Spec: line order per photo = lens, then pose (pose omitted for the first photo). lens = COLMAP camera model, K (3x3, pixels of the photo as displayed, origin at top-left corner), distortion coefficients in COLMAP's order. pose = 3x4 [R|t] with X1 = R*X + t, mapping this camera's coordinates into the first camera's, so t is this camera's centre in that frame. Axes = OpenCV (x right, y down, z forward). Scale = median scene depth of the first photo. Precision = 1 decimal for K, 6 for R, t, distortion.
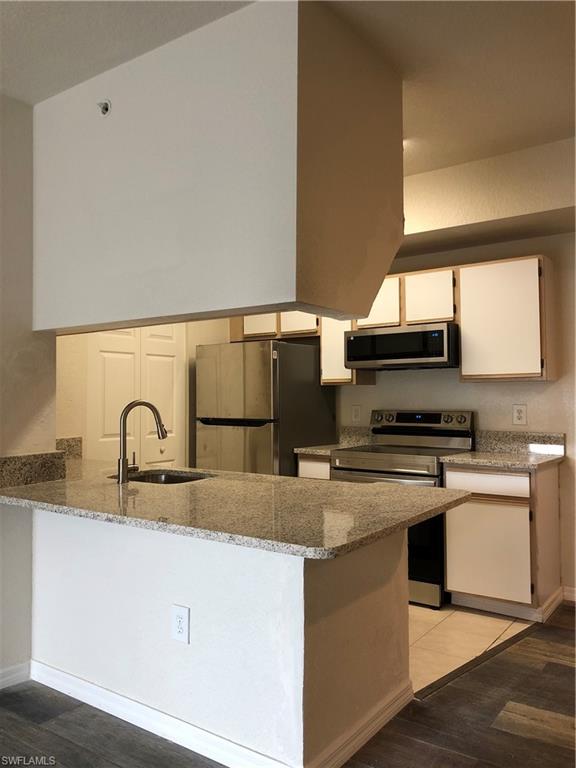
lens RADIAL K [[620.7, 0, 288.0], [0, 620.7, 384.0], [0, 0, 1]] dist [0.124388, -0.214421]
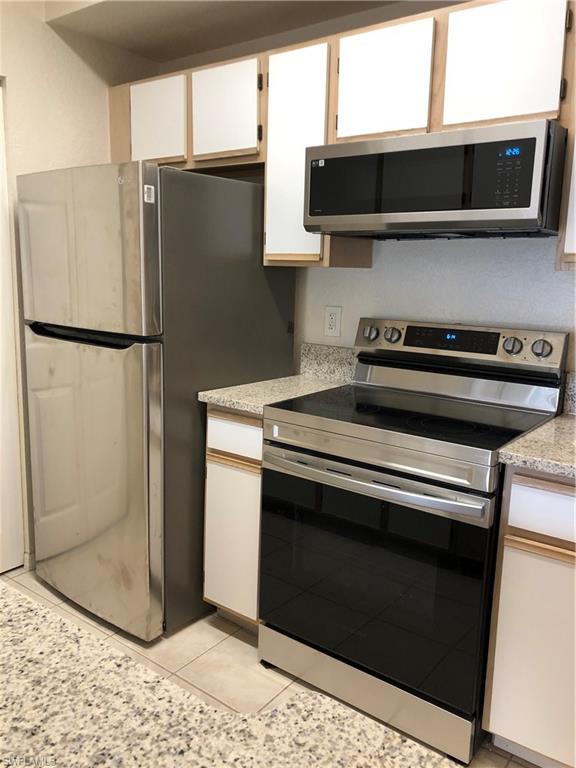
lens RADIAL K [[620.7, 0, 288.0], [0, 620.7, 384.0], [0, 0, 1]] dist [0.124388, -0.214421]
pose [[0.999229, 0.035397, -0.016975, 0.088398], [-0.031242, 0.978859, 0.202139, -0.007165], [0.023771, -0.201452, 0.979210, 0.495278]]
